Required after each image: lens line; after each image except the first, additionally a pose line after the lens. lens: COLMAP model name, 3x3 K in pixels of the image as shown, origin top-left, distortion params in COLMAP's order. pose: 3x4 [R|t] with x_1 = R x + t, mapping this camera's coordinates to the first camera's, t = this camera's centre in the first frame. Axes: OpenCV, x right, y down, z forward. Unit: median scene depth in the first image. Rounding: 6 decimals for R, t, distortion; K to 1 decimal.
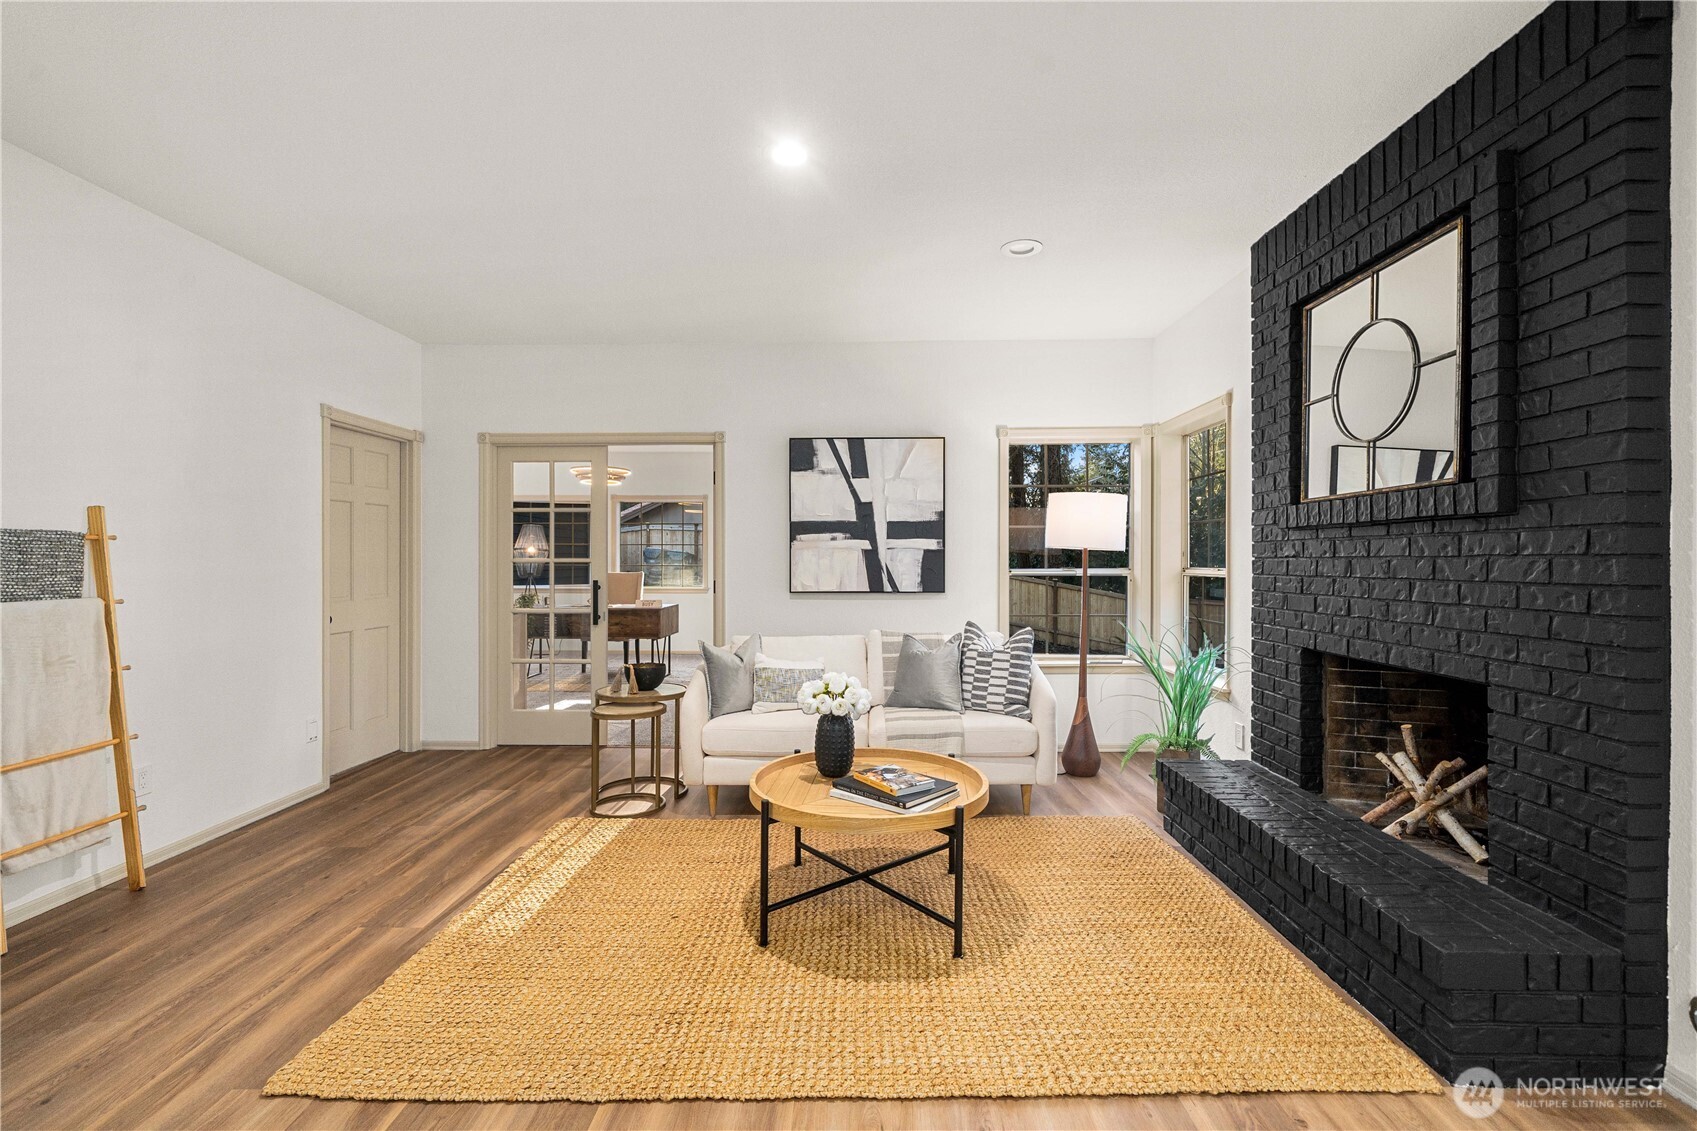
lens RADIAL K [[755.8, 0, 854.8], [0, 755.8, 565.3], [0, 0, 1]] dist [-0.001453, 0.000855]
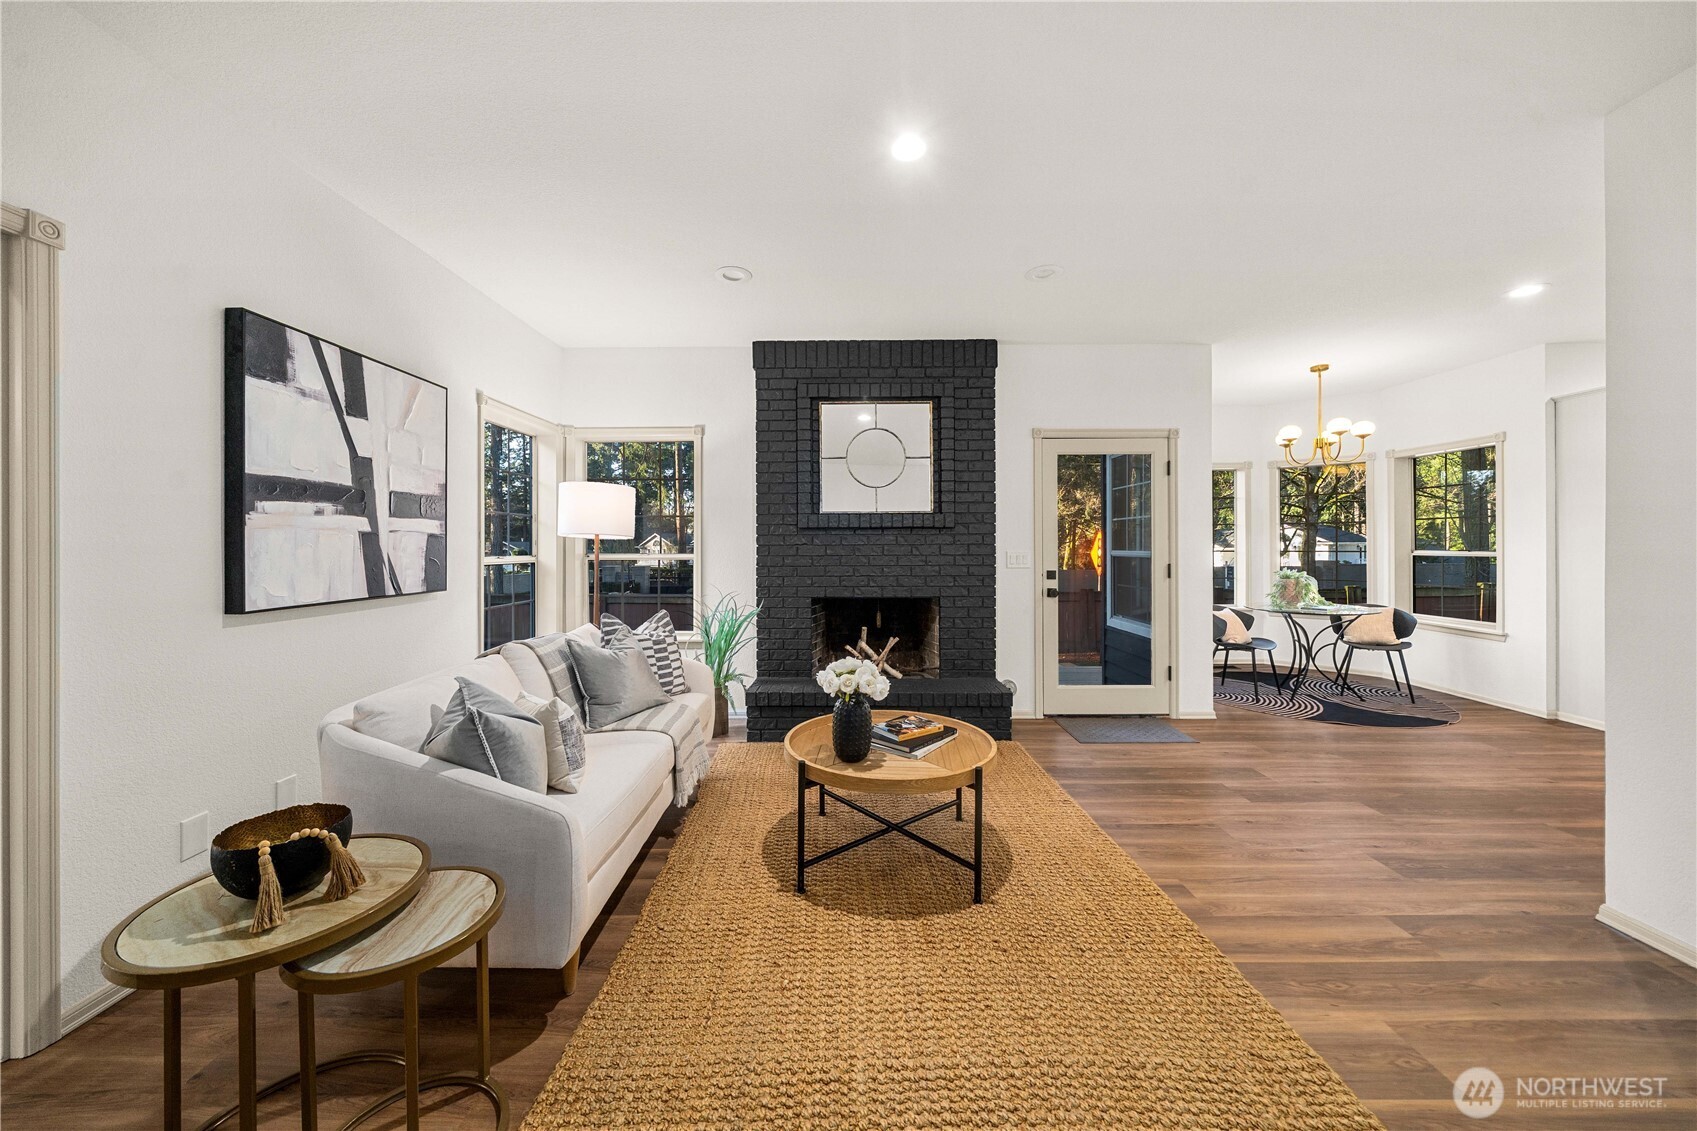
lens RADIAL K [[590.1, 0, 854.7], [0, 590.1, 550.9], [0, 0, 1]] dist [-0.003491, -0.000240]
pose [[-0.014237, -0.009844, 0.999850, -0.485079], [0.008966, 0.999910, 0.009973, -0.006326], [-0.999858, 0.009106, -0.014147, 0.596238]]
